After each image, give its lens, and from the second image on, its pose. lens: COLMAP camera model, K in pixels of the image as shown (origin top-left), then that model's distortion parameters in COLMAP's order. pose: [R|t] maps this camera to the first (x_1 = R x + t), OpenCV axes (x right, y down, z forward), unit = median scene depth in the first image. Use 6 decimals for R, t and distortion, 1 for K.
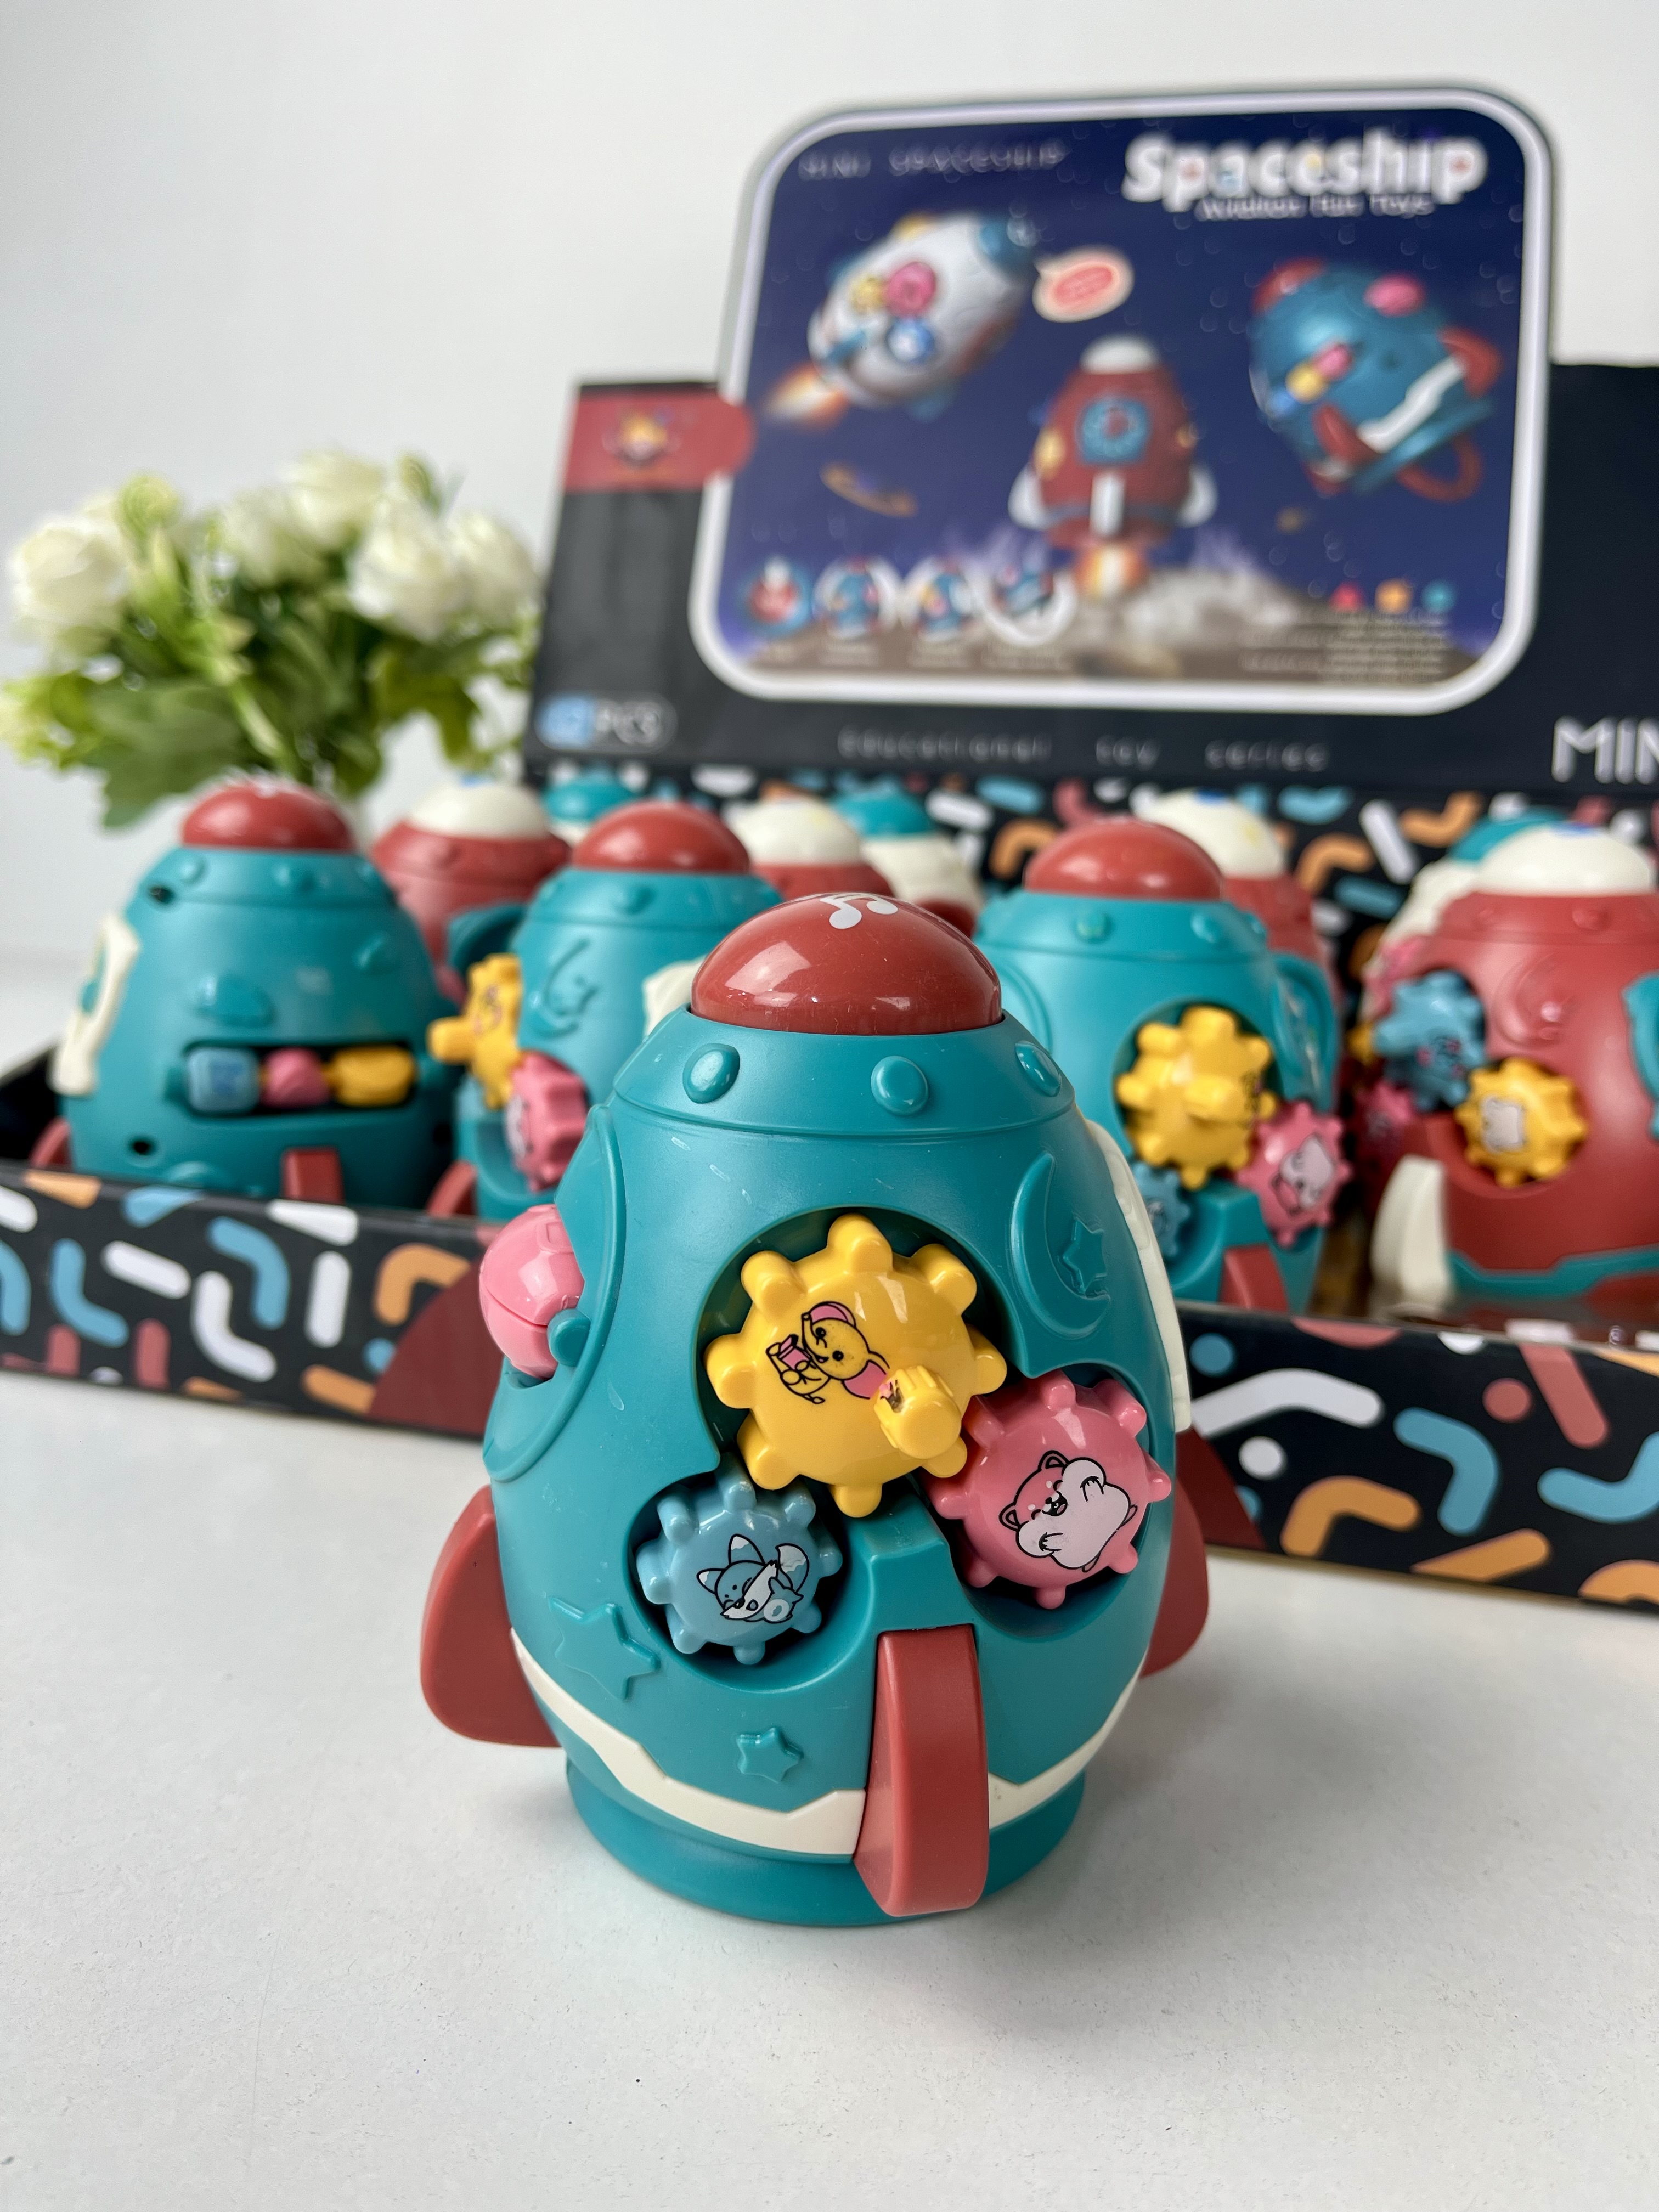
lens RADIAL K [[1662.8, 0, 821.1], [0, 1662.8, 1090.9], [0, 0, 1]] dist [0.009101, -0.025033]
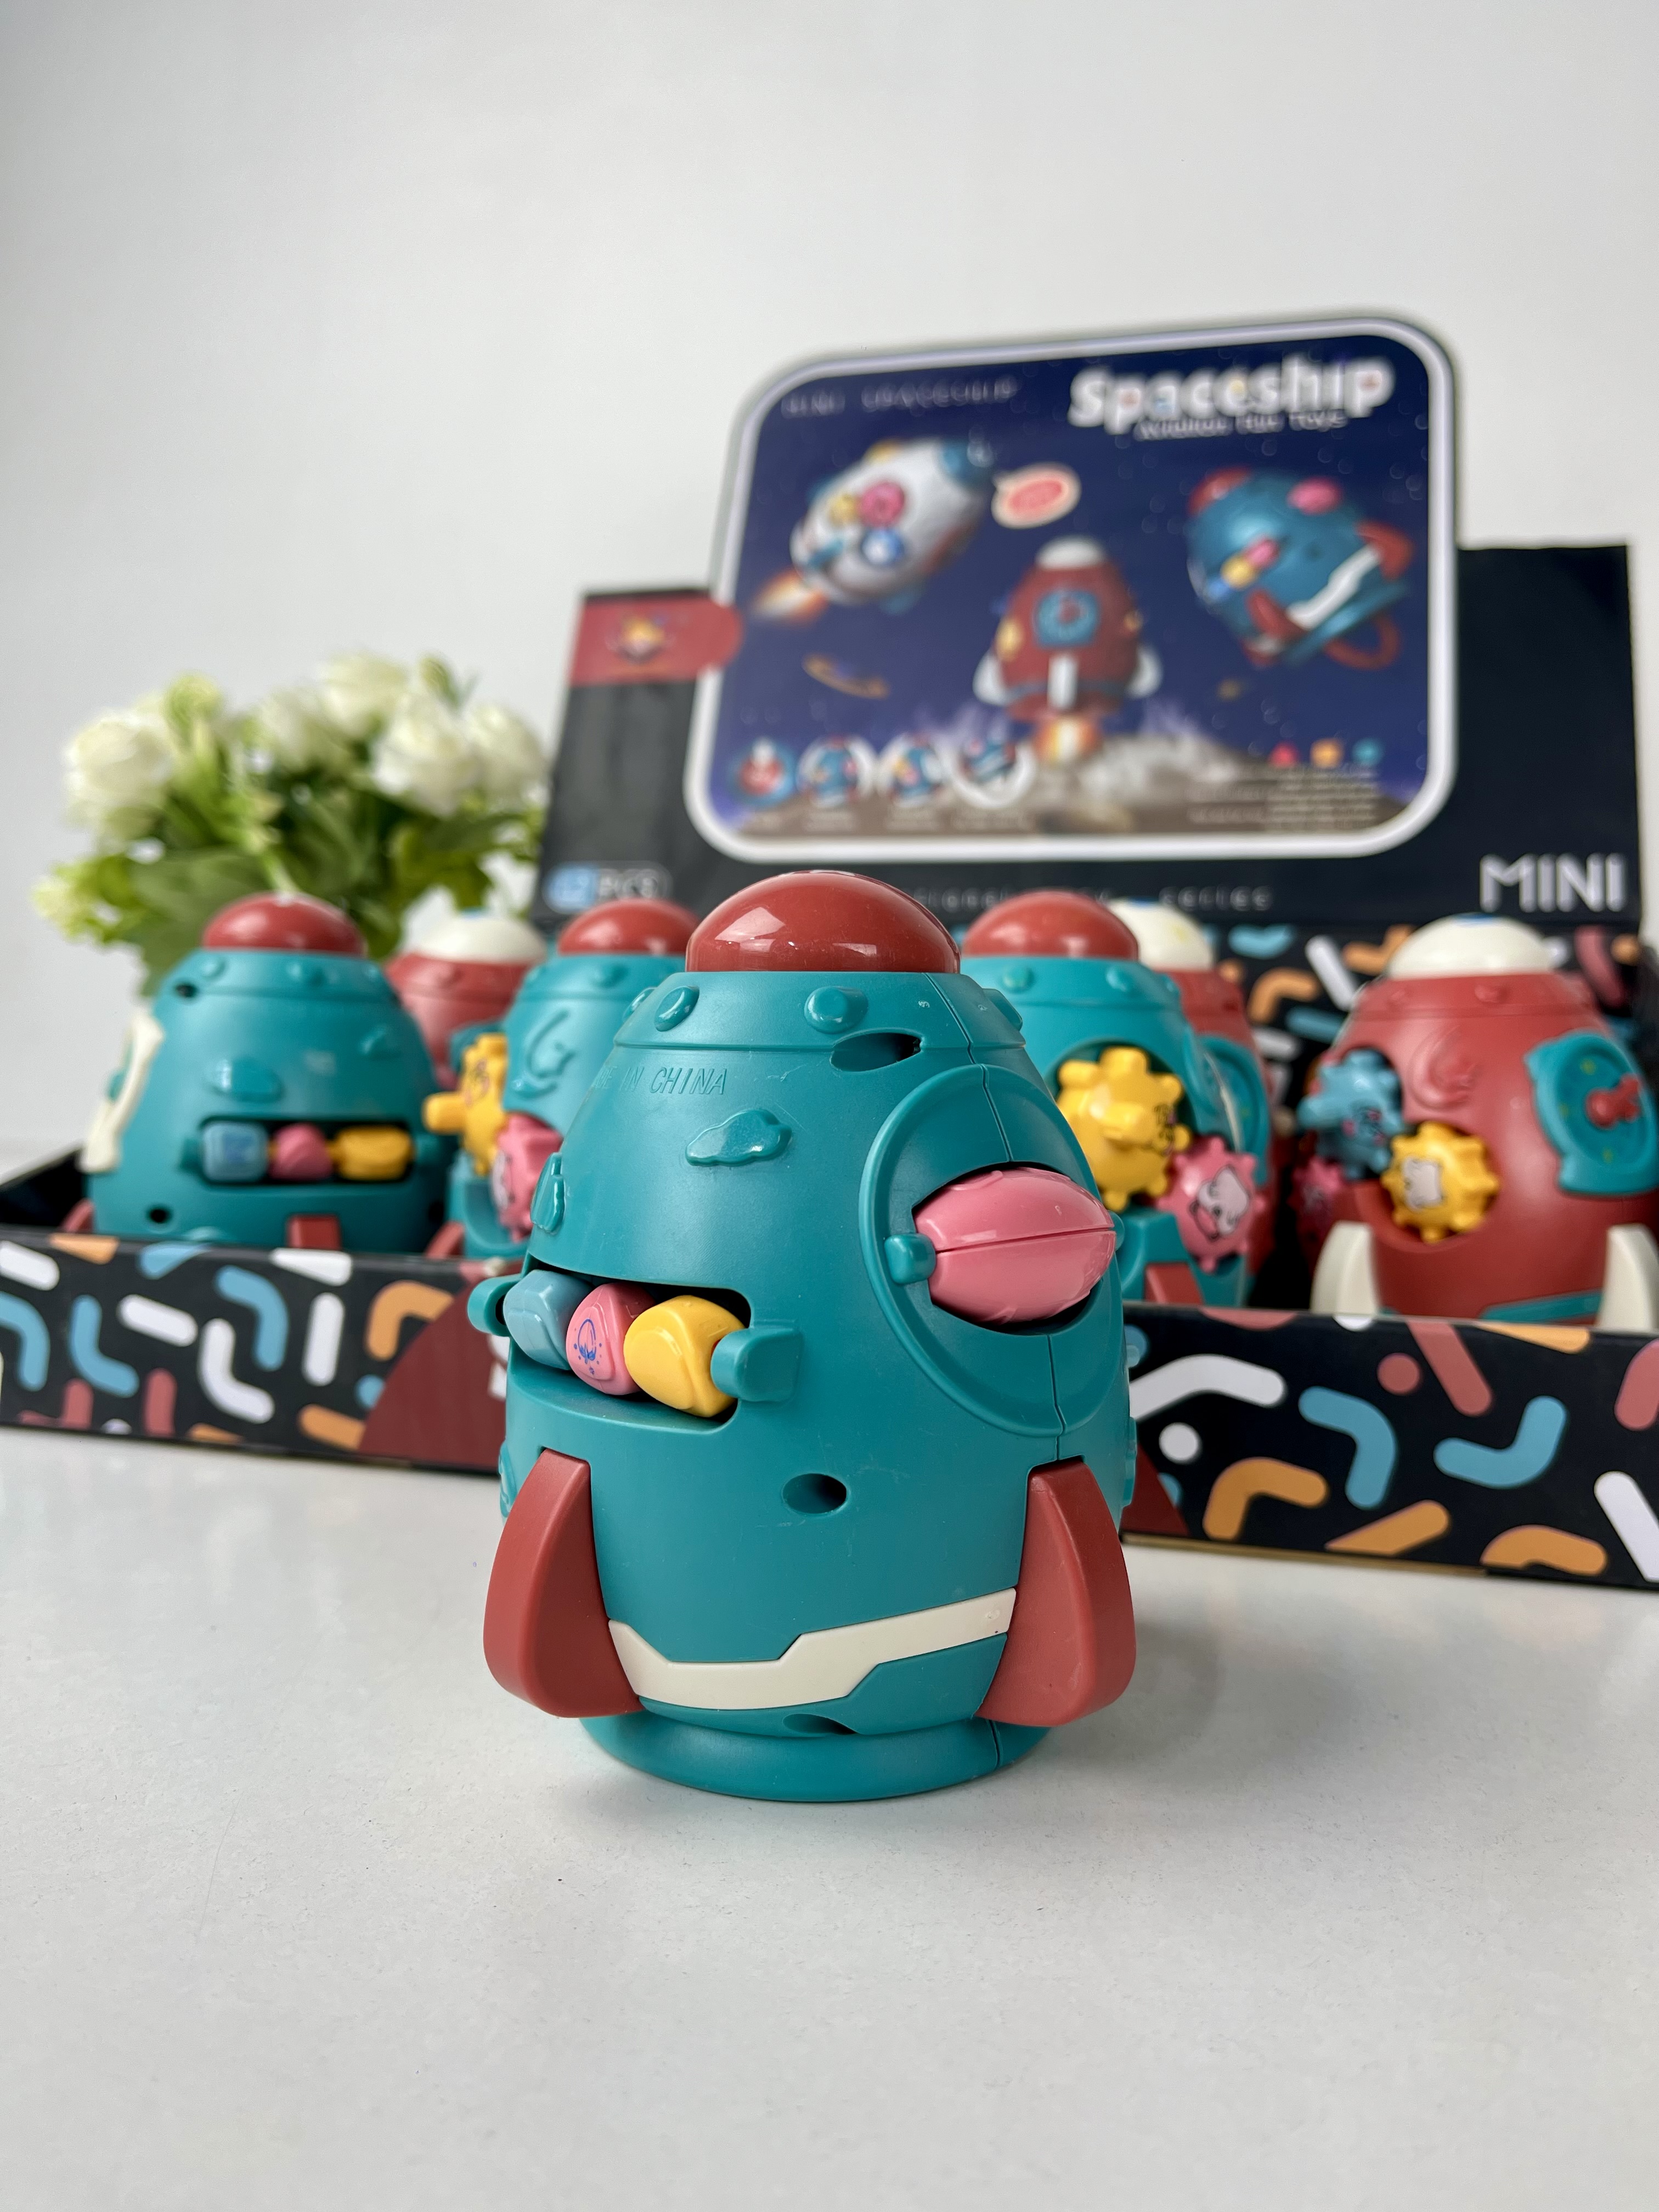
lens RADIAL K [[1662.8, 0, 833.6], [0, 1662.8, 1121.6], [0, 0, 1]] dist [0.009101, -0.025033]
pose [[0.999770, -0.017004, -0.013031, 0.032954], [0.015078, 0.990618, -0.135826, 0.088184], [0.015219, 0.135599, 0.990647, -0.053998]]
